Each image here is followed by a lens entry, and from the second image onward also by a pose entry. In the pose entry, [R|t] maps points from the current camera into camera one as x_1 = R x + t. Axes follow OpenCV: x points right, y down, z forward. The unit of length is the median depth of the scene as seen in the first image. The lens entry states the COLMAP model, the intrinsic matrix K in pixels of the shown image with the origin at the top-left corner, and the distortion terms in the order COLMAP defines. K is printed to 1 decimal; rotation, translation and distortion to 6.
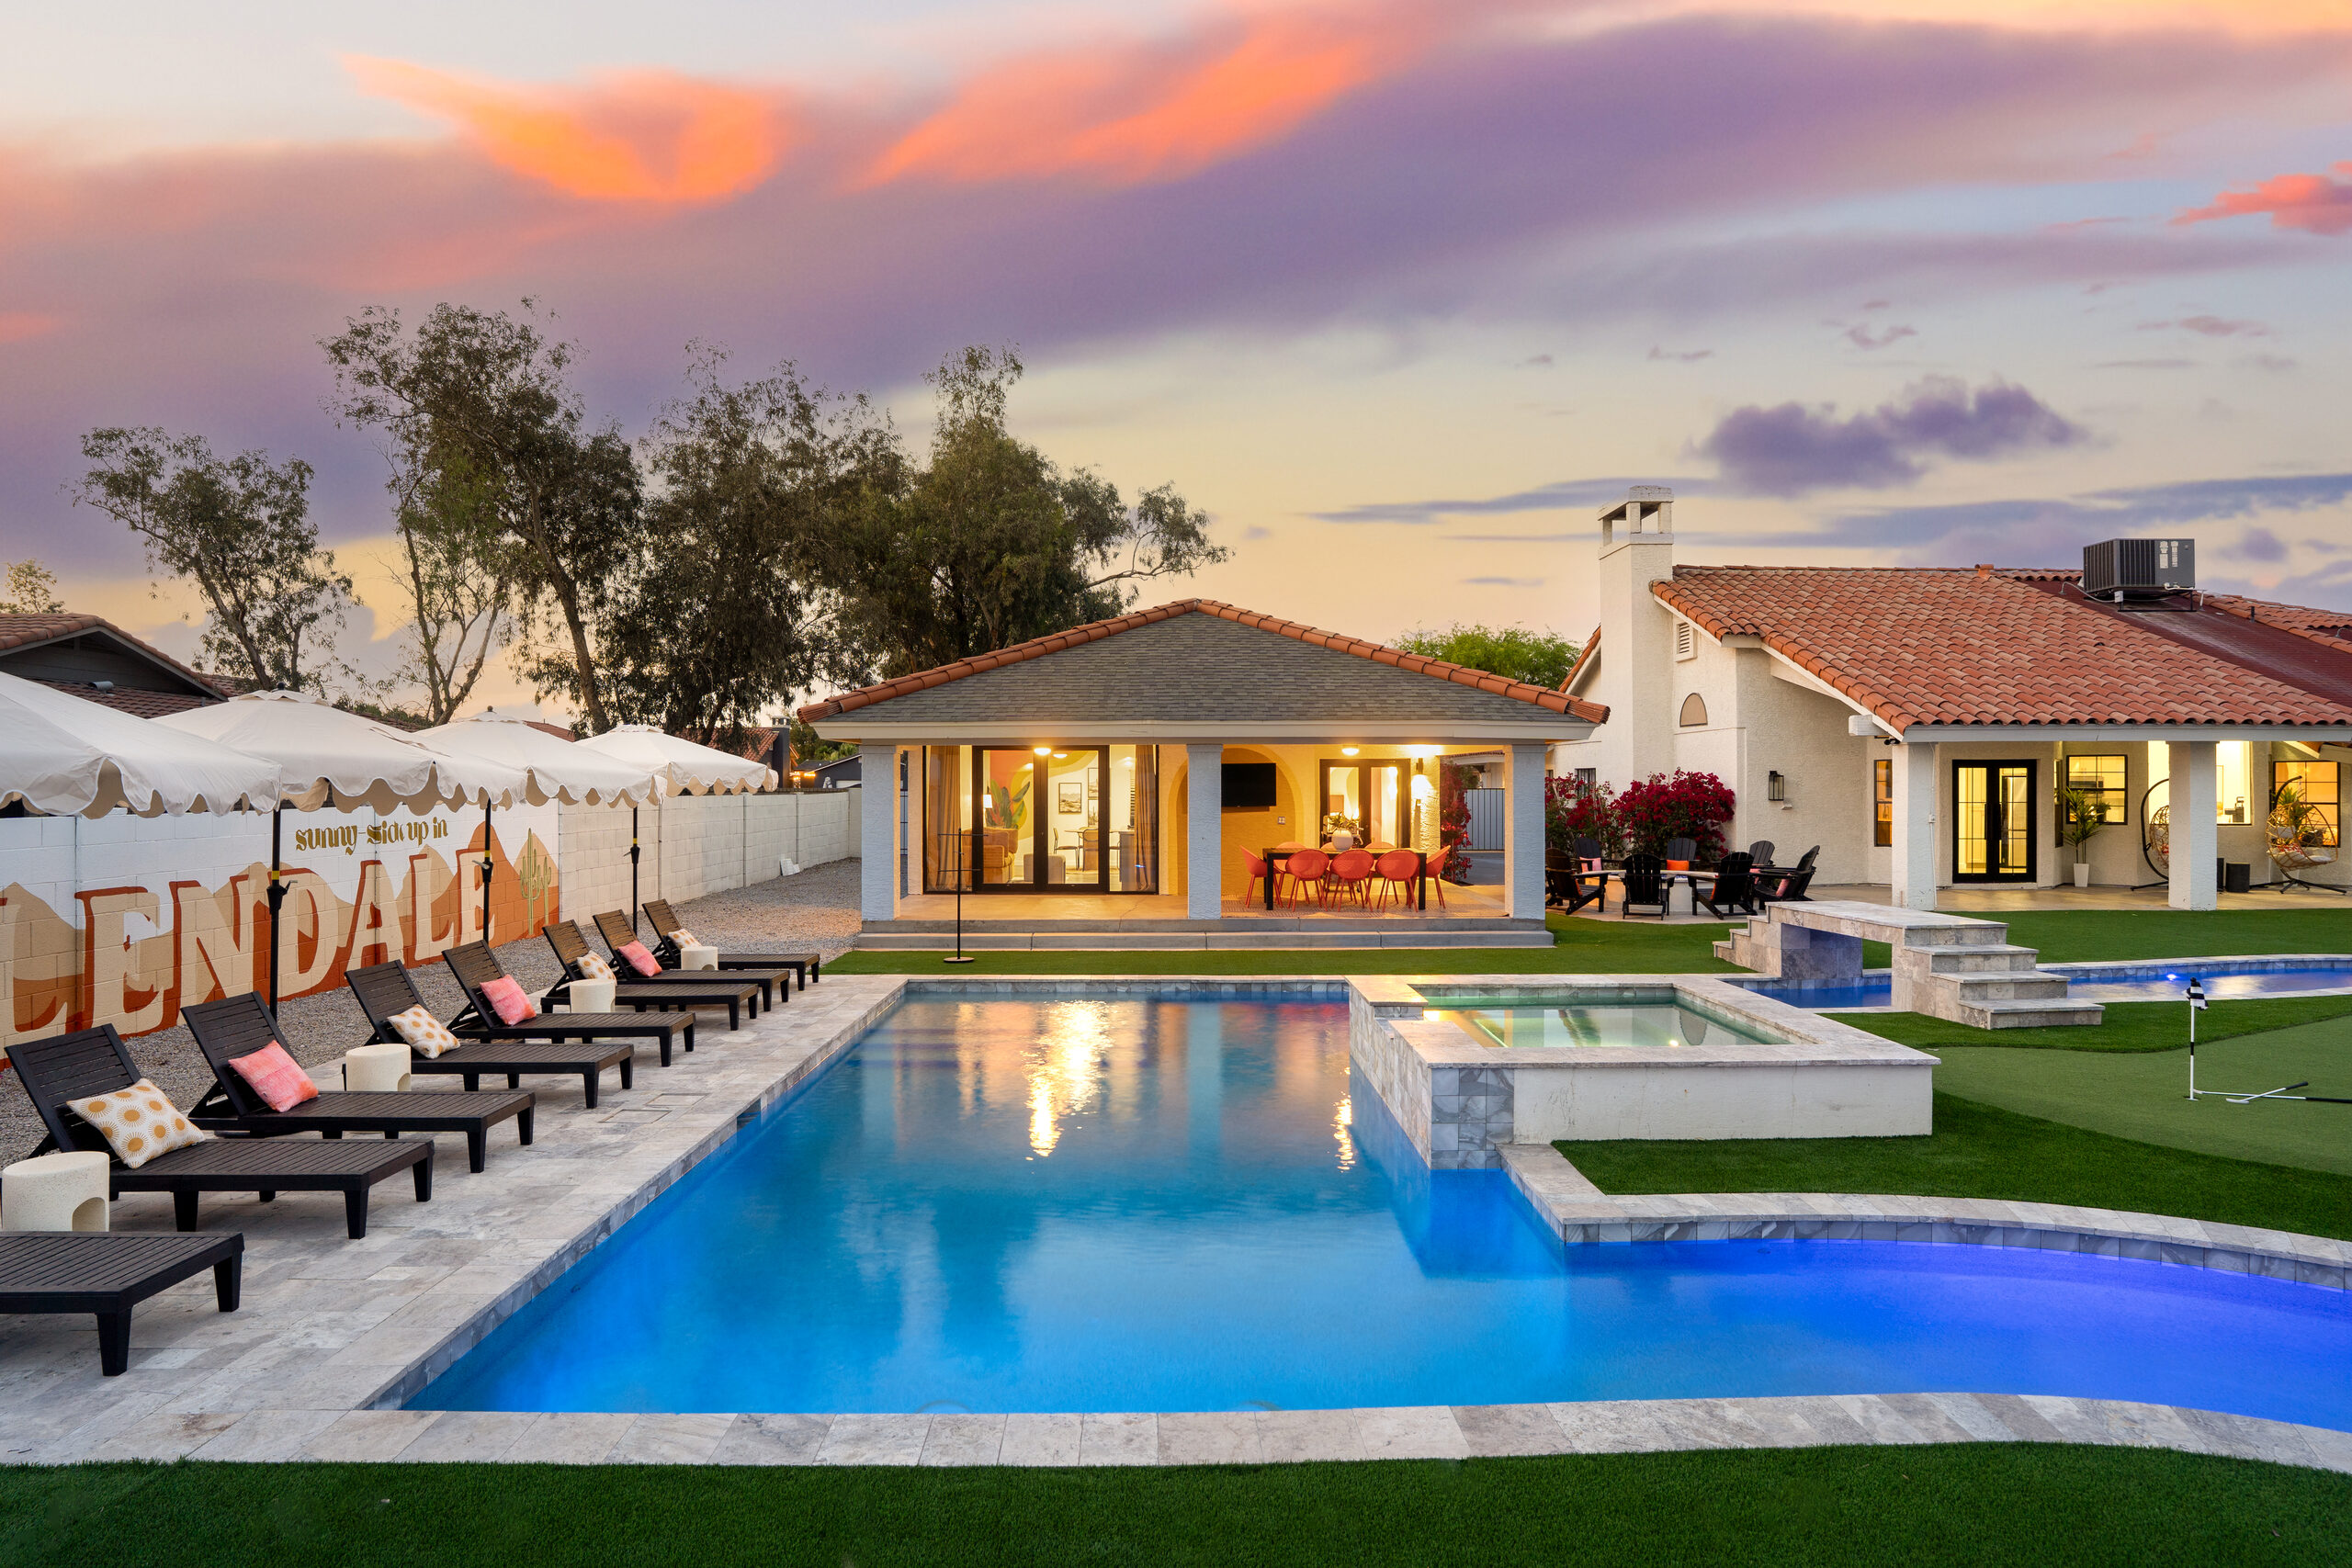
lens RADIAL K [[1280.1, 0, 1175.5], [0, 1280.1, 774.2], [0, 0, 1]] dist [-0.044762, 0.014808]
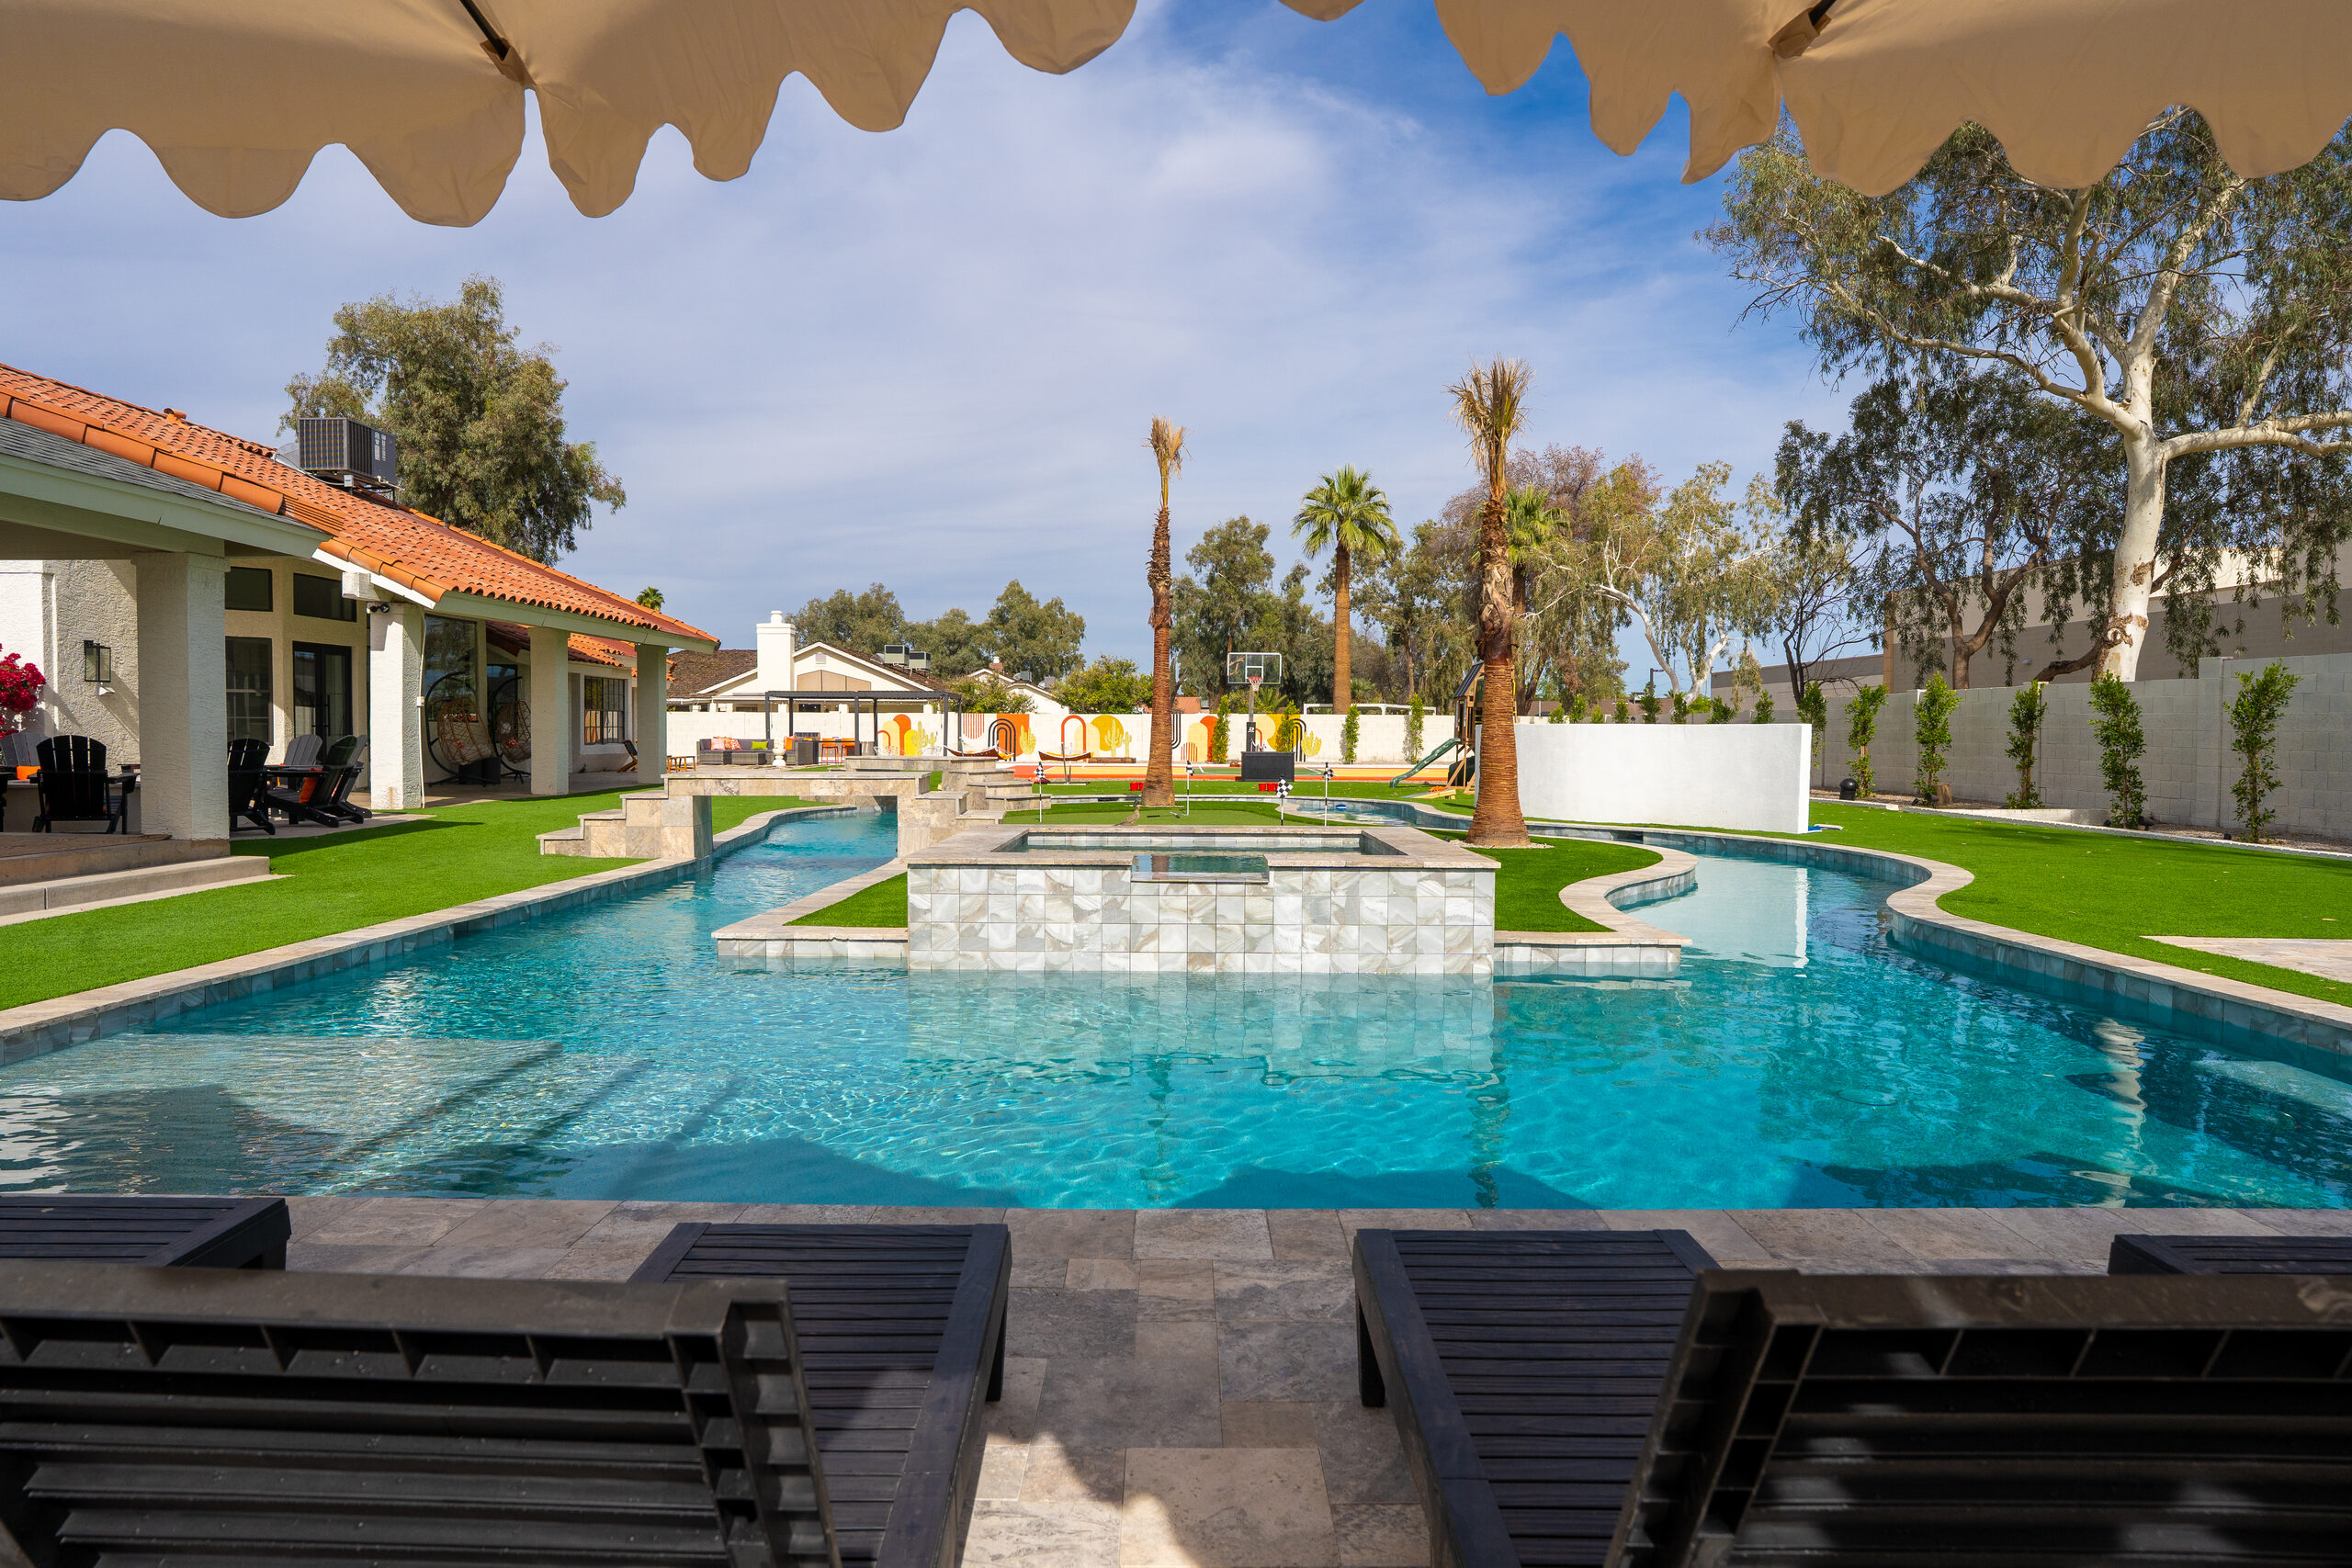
lens RADIAL K [[1375.8, 0, 1139.5], [0, 1375.8, 753.9], [0, 0, 1]] dist [-0.020315, 0.007634]
pose [[0.041234, -0.016726, 0.999009, -0.379544], [-0.013330, 0.999762, 0.017288, 0.056820], [-0.999061, -0.014030, 0.041002, 0.544535]]
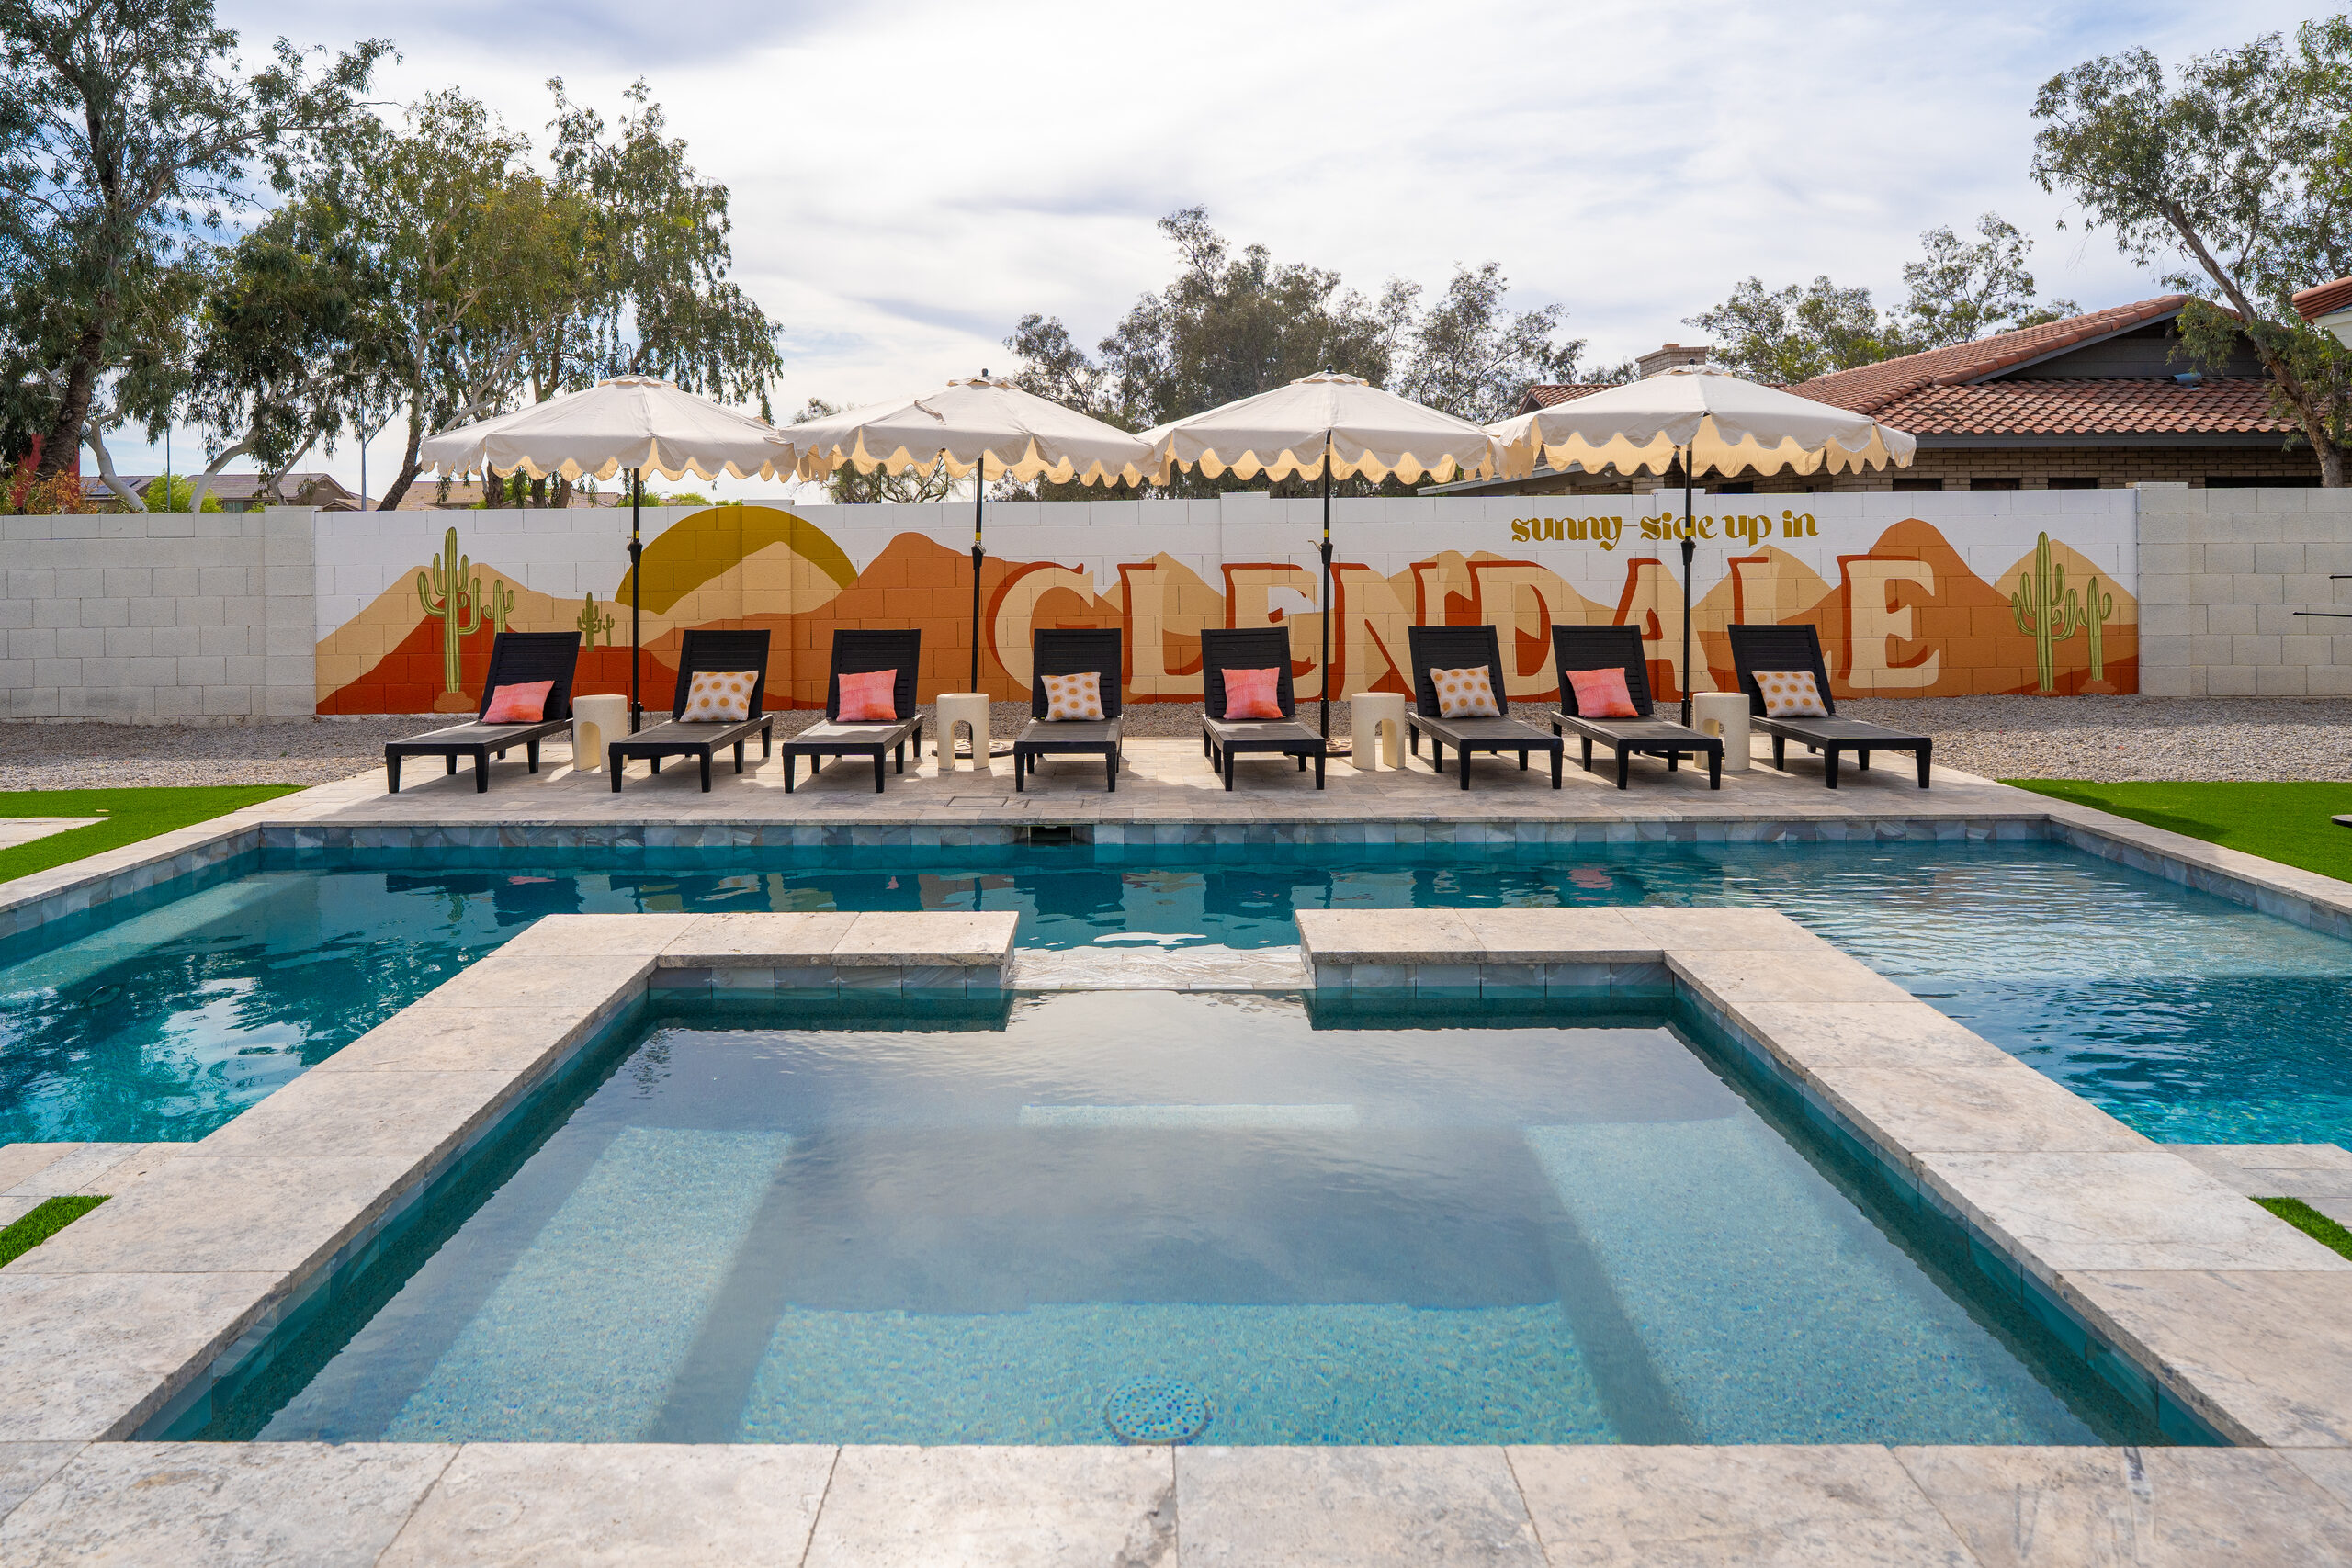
lens RADIAL K [[1612.8, 0, 1119.5], [0, 1612.8, 514.8], [0, 0, 1]] dist [-0.001405, 0.018081]
pose [[-0.034716, -0.013159, -0.999311, 0.330334], [0.014811, 0.999797, -0.013680, 0.036141], [0.999287, -0.015275, -0.034514, 0.513113]]
